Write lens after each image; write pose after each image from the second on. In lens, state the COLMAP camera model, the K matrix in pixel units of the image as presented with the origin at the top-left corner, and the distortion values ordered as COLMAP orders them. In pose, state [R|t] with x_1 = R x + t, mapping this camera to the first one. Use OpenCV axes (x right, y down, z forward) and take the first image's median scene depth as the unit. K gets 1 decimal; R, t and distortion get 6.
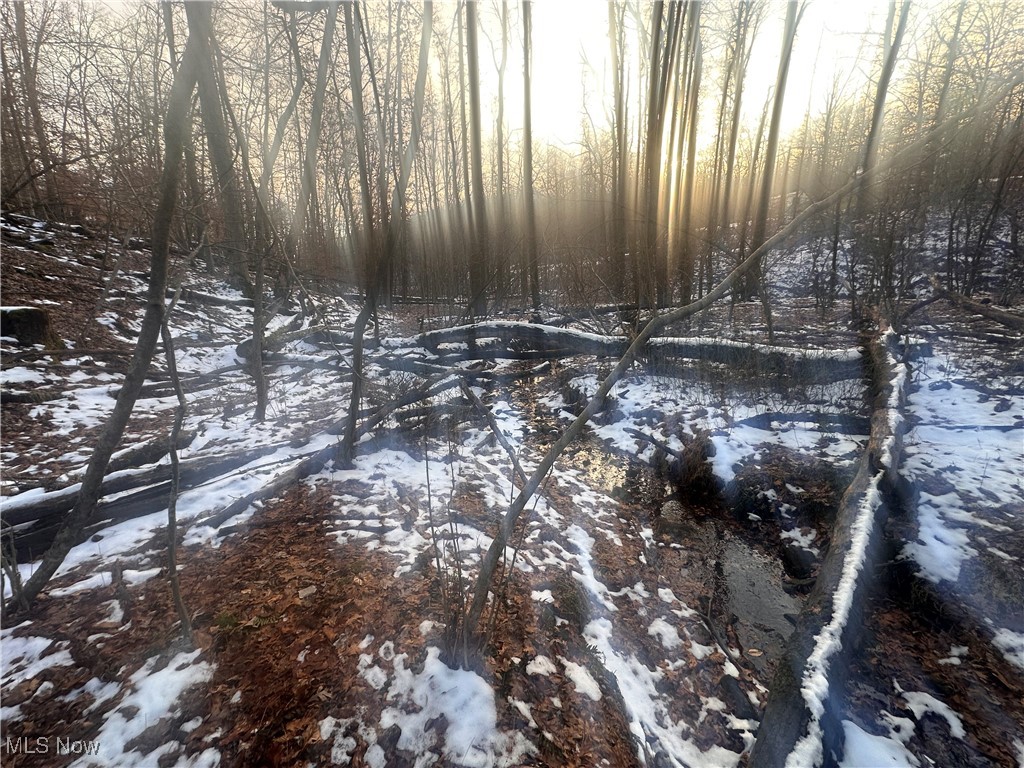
lens RADIAL K [[406.6, 0, 514.7], [0, 406.6, 384.4], [0, 0, 1]] dist [-0.000219, -0.000182]
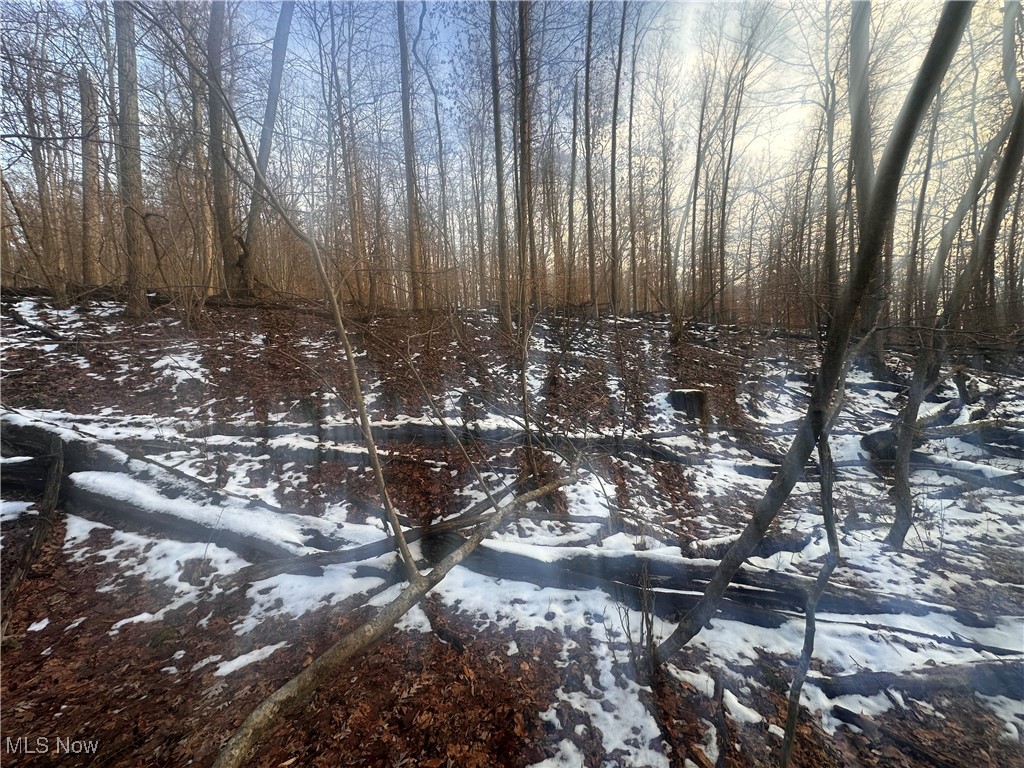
lens RADIAL K [[406.6, 0, 513.6], [0, 406.6, 383.4], [0, 0, 1]] dist [-0.000219, -0.000182]
pose [[0.280723, 0.004668, -0.959777, -0.101756], [-0.190826, 0.980296, -0.051047, -0.031224], [0.940627, 0.197481, 0.276082, 0.076951]]
